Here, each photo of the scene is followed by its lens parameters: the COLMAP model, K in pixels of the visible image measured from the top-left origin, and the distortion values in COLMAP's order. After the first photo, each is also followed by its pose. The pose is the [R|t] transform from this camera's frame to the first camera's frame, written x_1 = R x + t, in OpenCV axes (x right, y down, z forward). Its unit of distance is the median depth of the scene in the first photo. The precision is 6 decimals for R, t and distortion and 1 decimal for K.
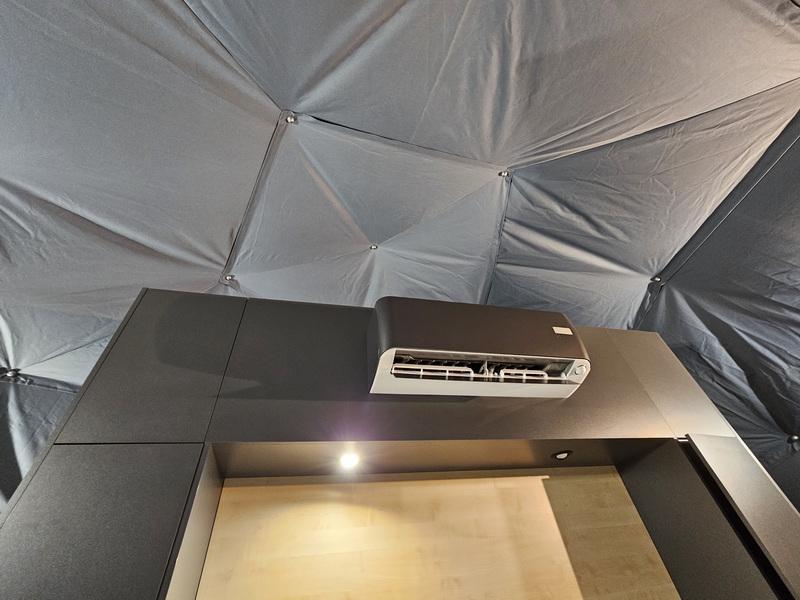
lens RADIAL K [[331.4, 0, 400.0], [0, 331.4, 300.0], [0, 0, 1]] dist [-0.000333, -0.000229]
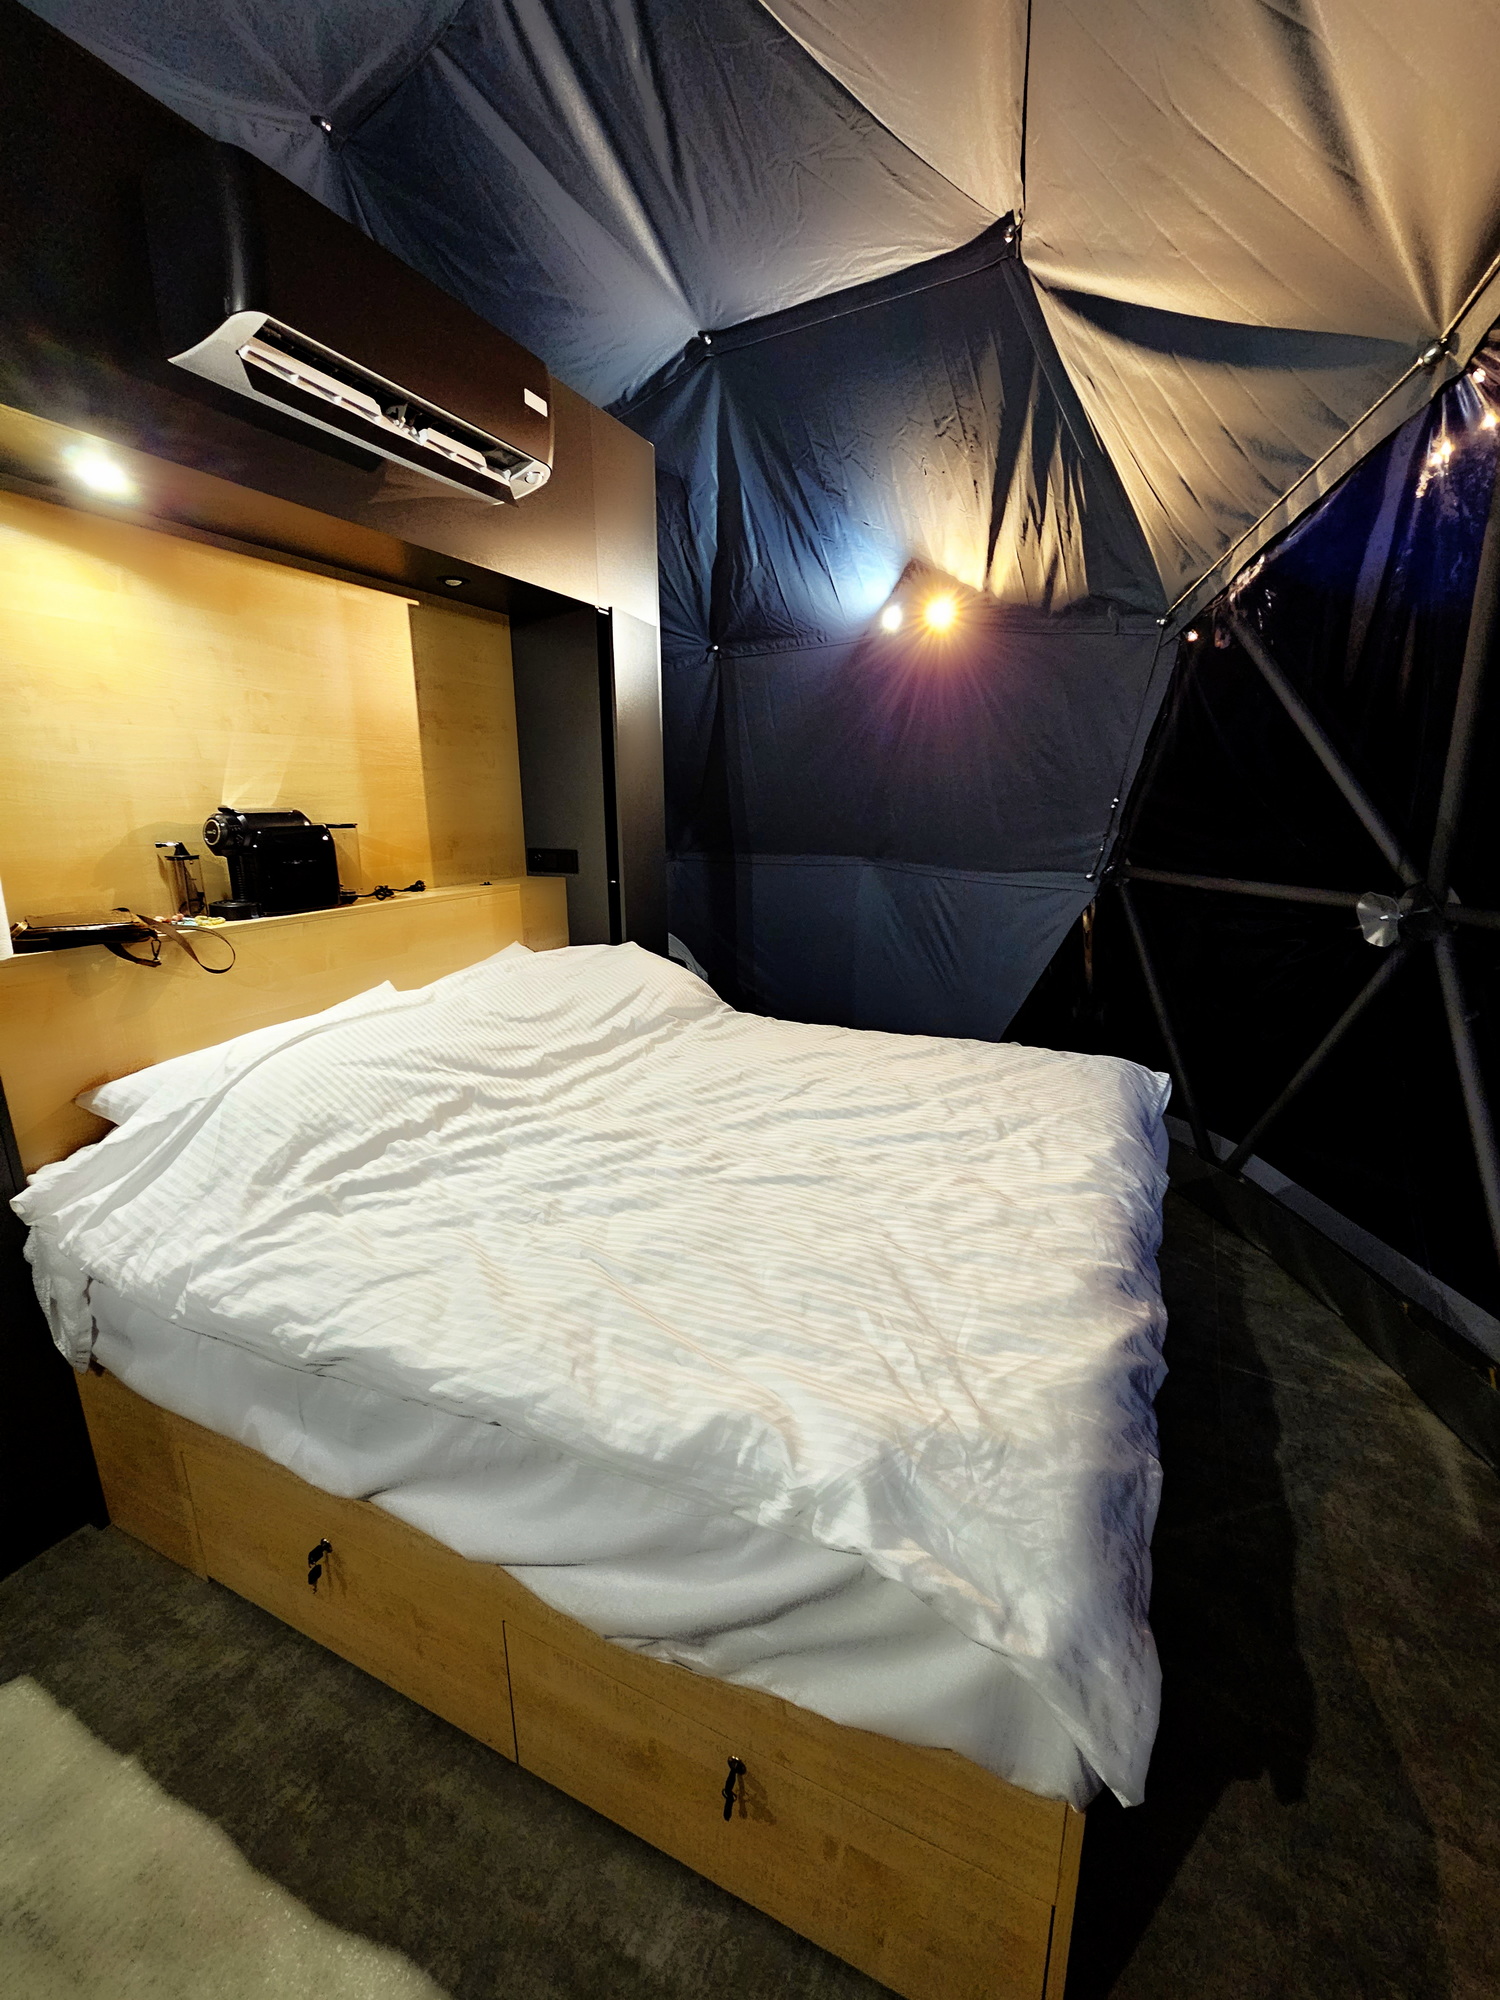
lens RADIAL K [[828.6, 0, 761.6], [0, 828.6, 985.7], [0, 0, 1]] dist [-0.000333, -0.000229]
pose [[0.625551, -0.075648, 0.776508, -0.379173], [-0.573819, 0.629729, 0.523615, -0.197873], [-0.528600, -0.773122, 0.350519, -0.430097]]
